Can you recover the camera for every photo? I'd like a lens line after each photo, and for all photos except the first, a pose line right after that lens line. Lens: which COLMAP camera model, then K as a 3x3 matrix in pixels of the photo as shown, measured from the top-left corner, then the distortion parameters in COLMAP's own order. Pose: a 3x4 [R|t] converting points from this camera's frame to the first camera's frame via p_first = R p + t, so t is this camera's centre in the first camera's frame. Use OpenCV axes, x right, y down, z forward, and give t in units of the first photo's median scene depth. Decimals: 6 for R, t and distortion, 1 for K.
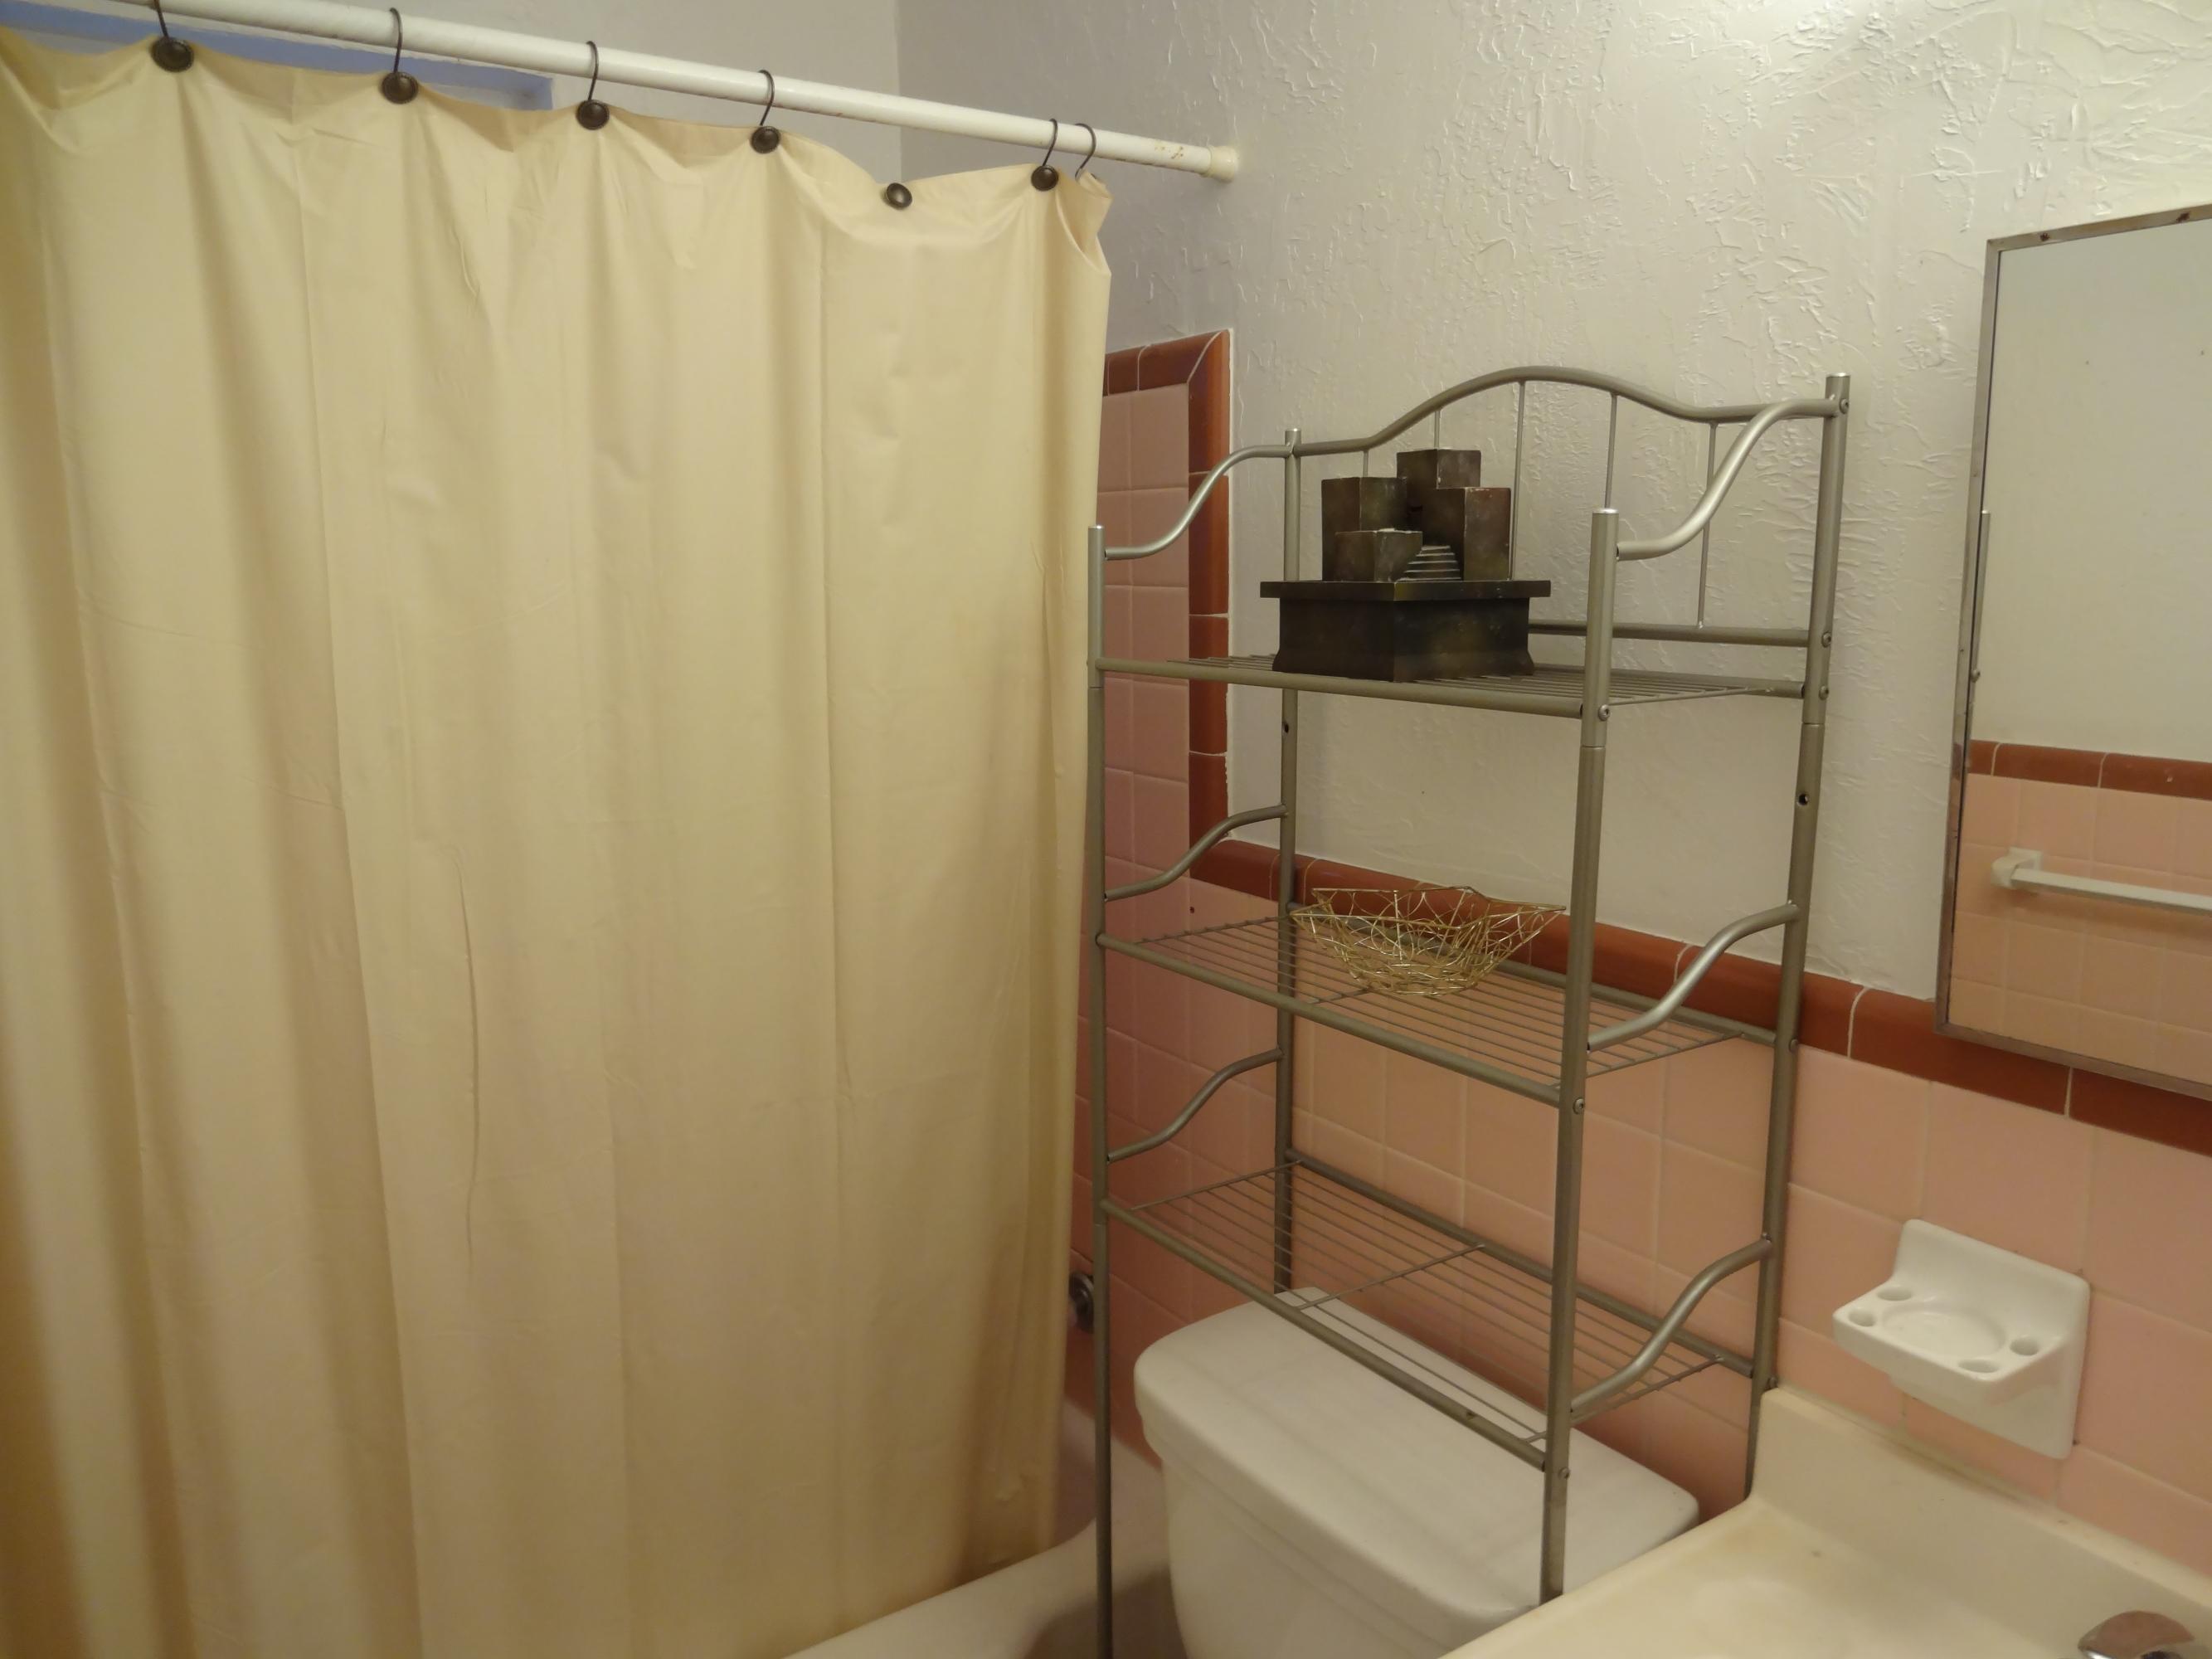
lens RADIAL K [[1631.5, 0, 1103.0], [0, 1631.5, 829.0], [0, 0, 1]] dist [-0.012027, 0.007250]
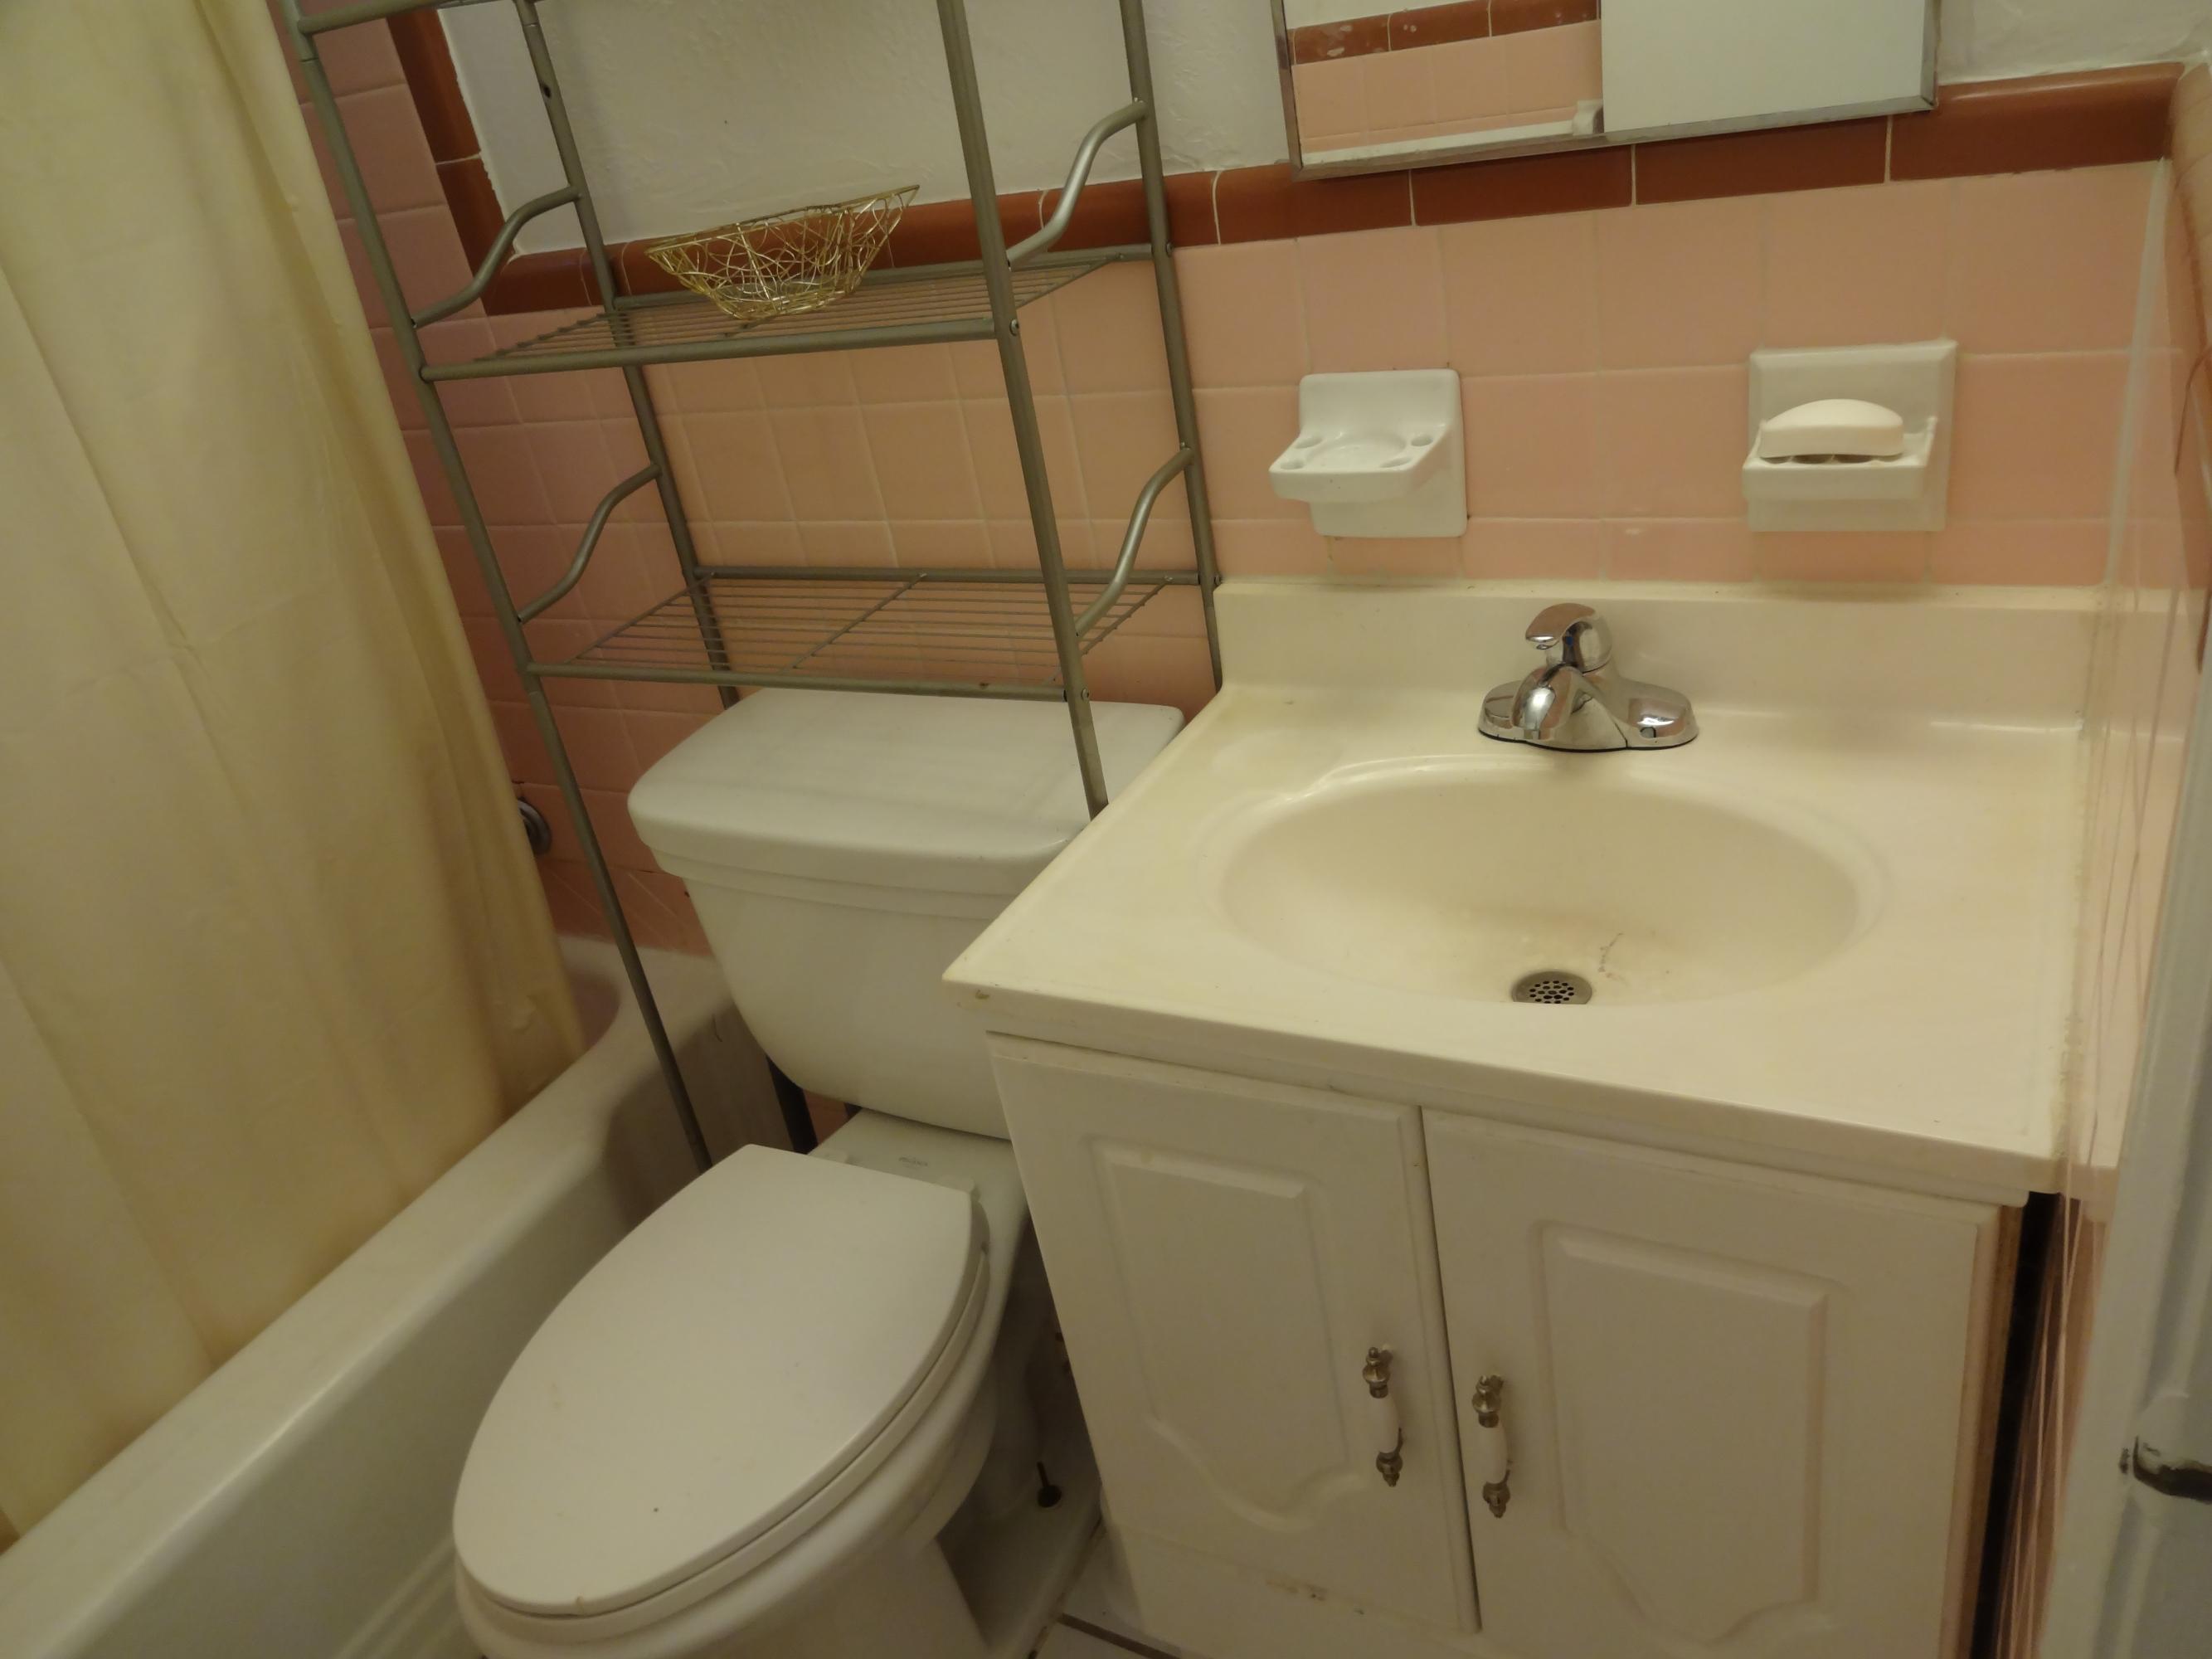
lens RADIAL K [[1631.5, 0, 1108.9], [0, 1631.5, 828.4], [0, 0, 1]] dist [-0.012027, 0.007250]
pose [[0.866067, -0.347905, 0.359013, -0.101224], [0.236096, 0.917635, 0.319695, 0.122817], [-0.440666, -0.192115, 0.876873, 0.037871]]
